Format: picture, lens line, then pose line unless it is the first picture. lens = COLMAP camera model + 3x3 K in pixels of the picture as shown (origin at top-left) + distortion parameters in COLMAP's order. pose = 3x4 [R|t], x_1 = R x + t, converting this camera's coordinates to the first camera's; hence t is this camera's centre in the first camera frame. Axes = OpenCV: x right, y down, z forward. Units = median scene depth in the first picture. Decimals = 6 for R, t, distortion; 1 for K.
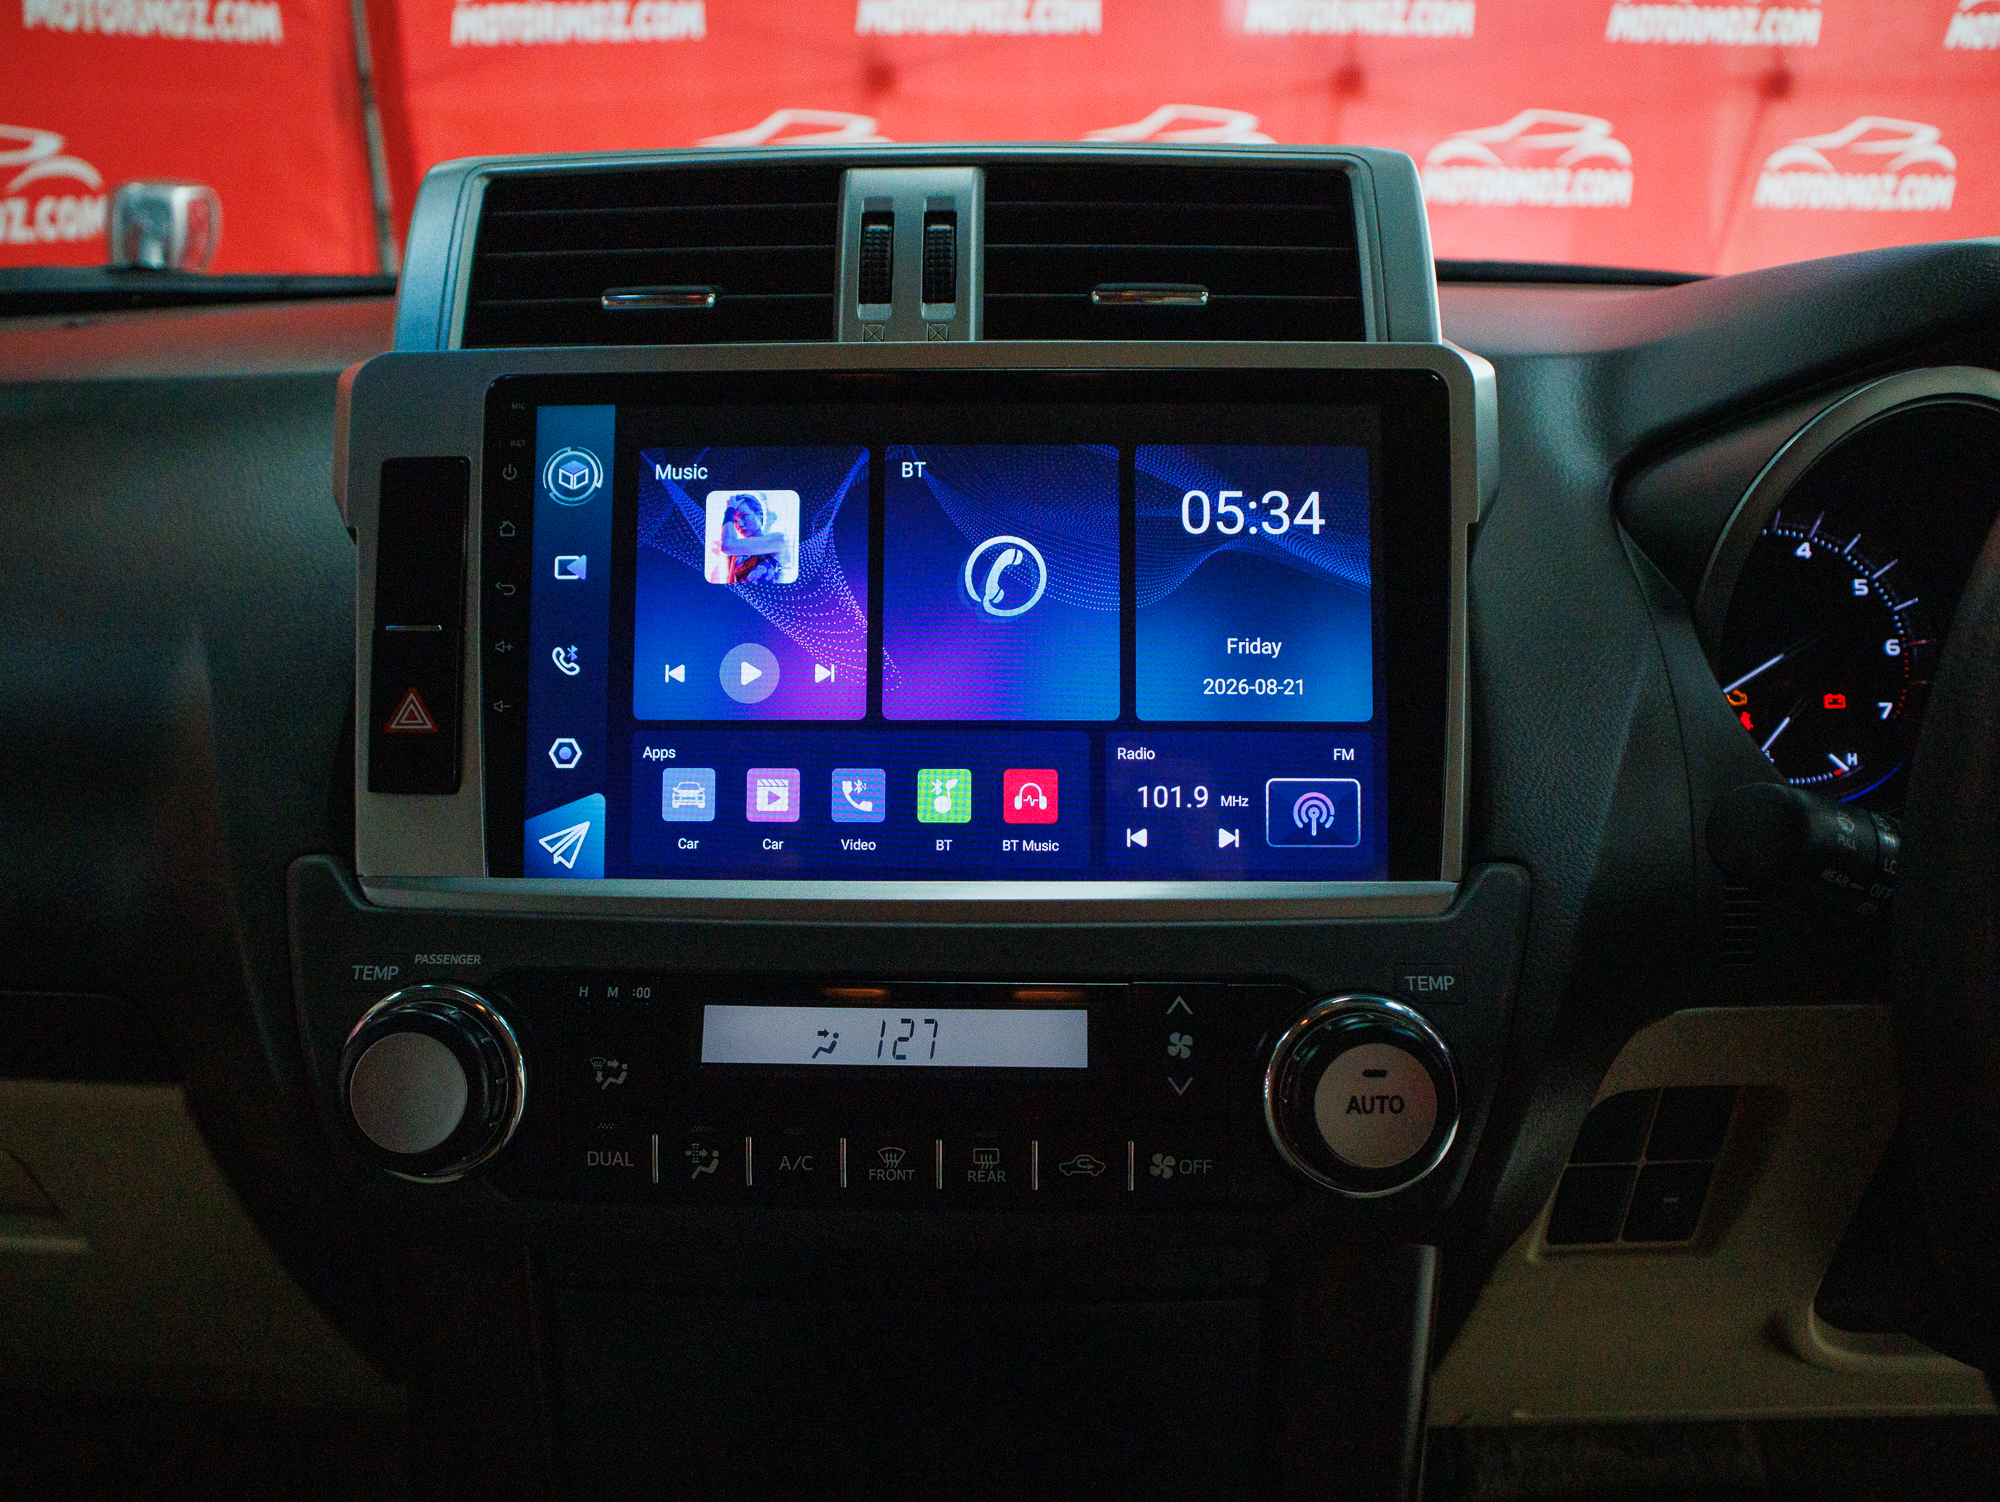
lens RADIAL K [[1359.8, 0, 973.2], [0, 1359.8, 746.5], [0, 0, 1]] dist [-0.034308, 0.002098]
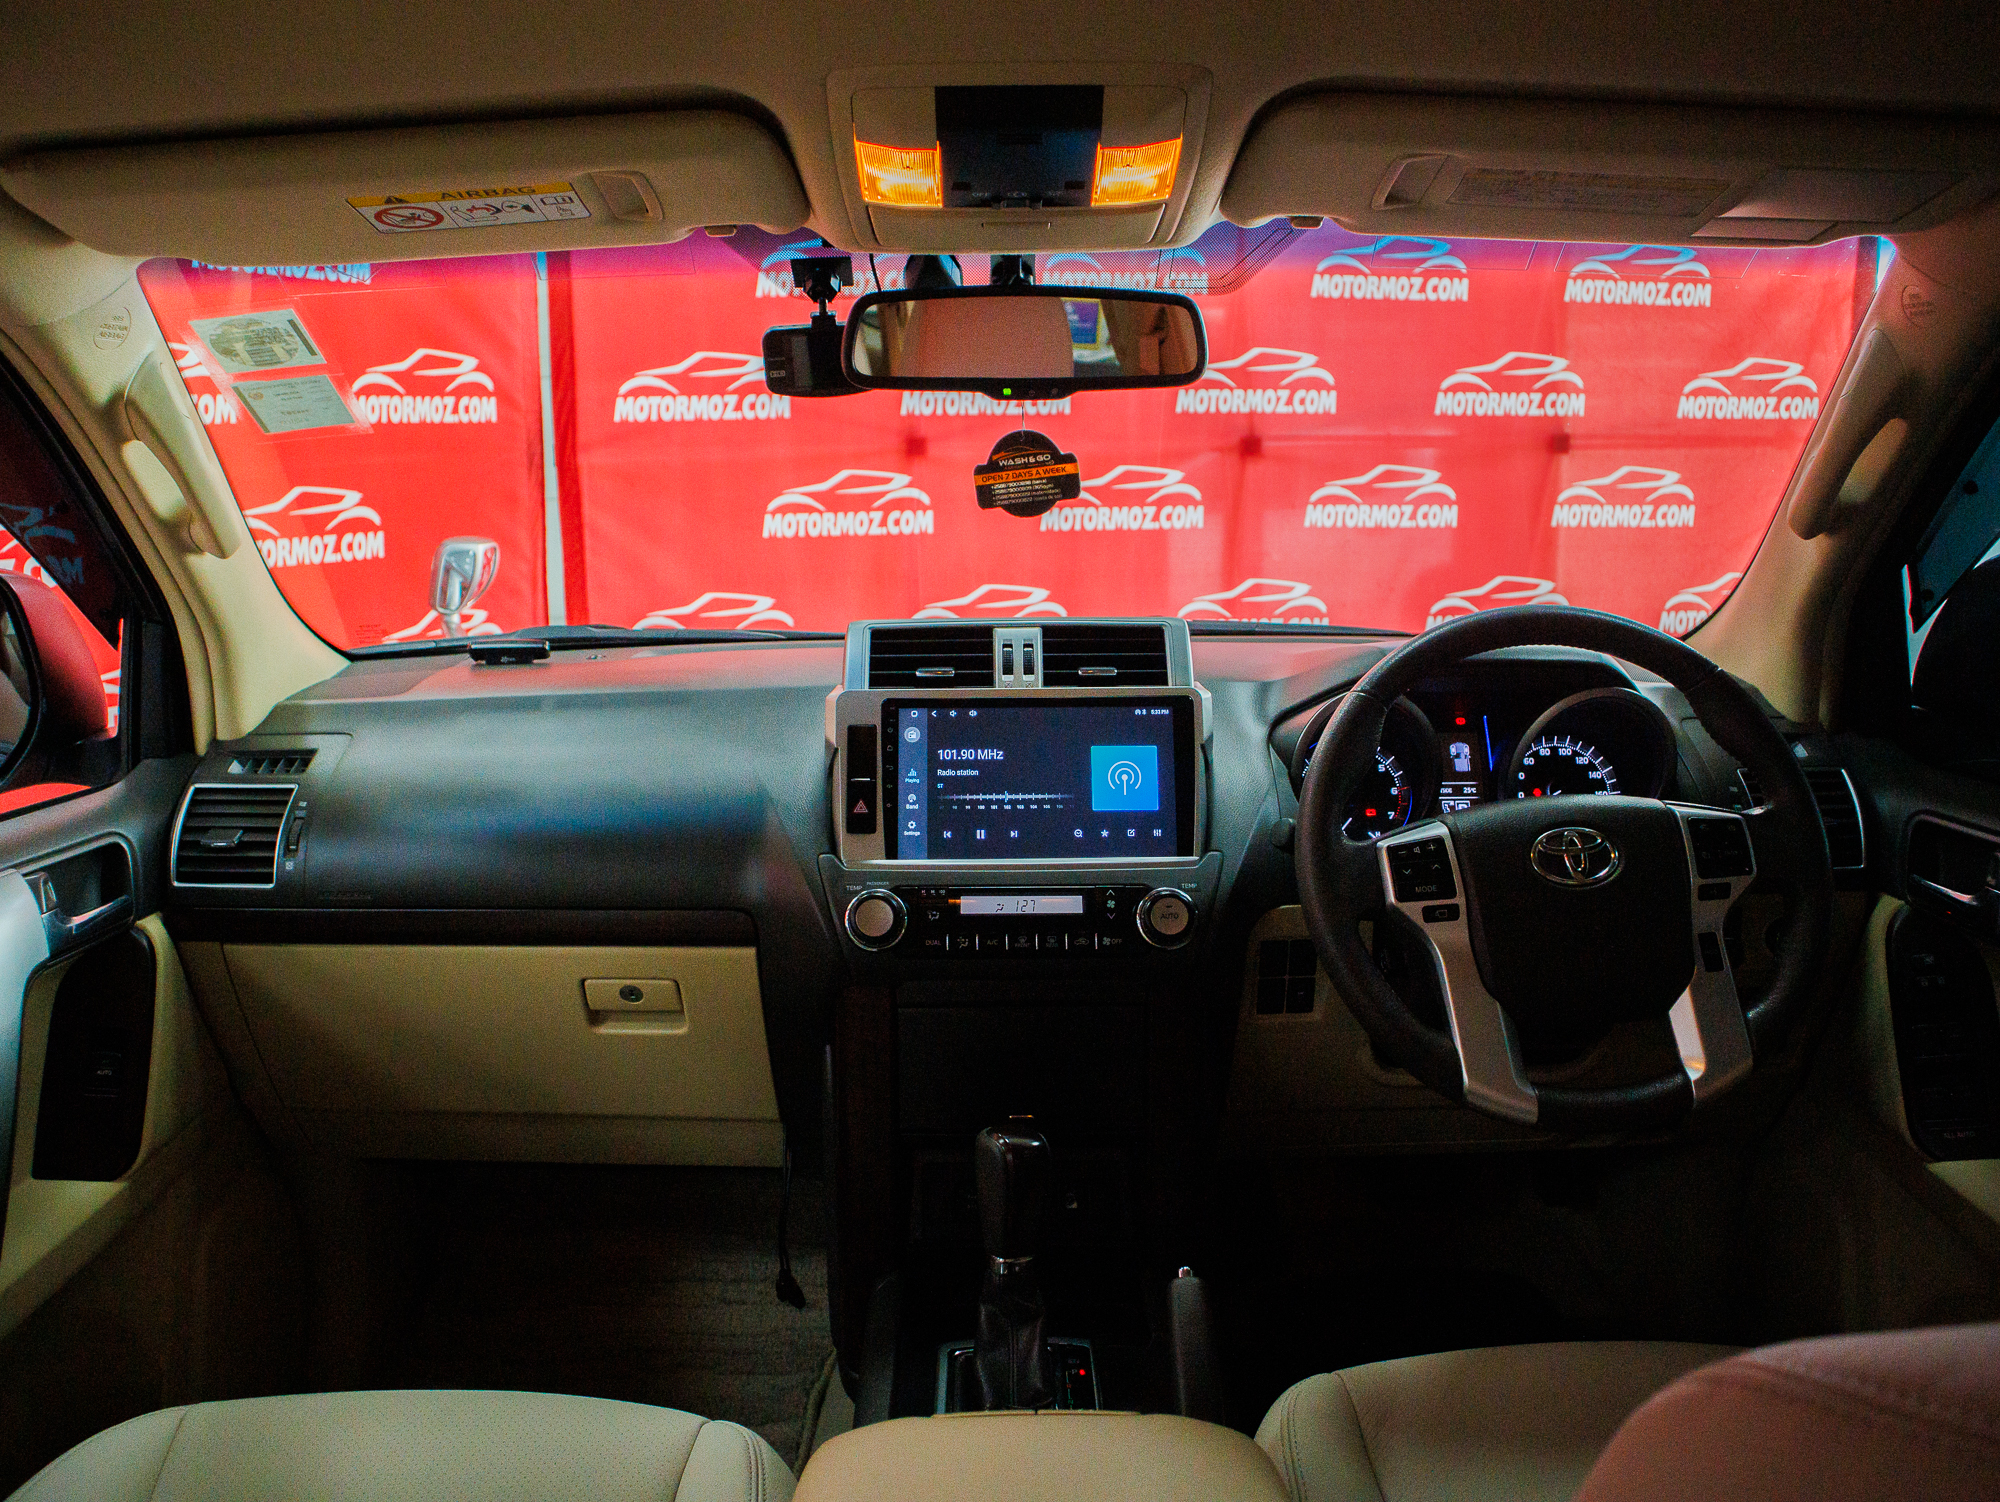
lens RADIAL K [[1359.8, 0, 973.2], [0, 1359.8, 746.5], [0, 0, 1]] dist [-0.034308, 0.002098]
pose [[0.999842, -0.000954, 0.017725, -0.200554], [0.004053, 0.984442, -0.175661, 0.358340], [-0.017282, 0.175705, 0.984291, -1.933160]]
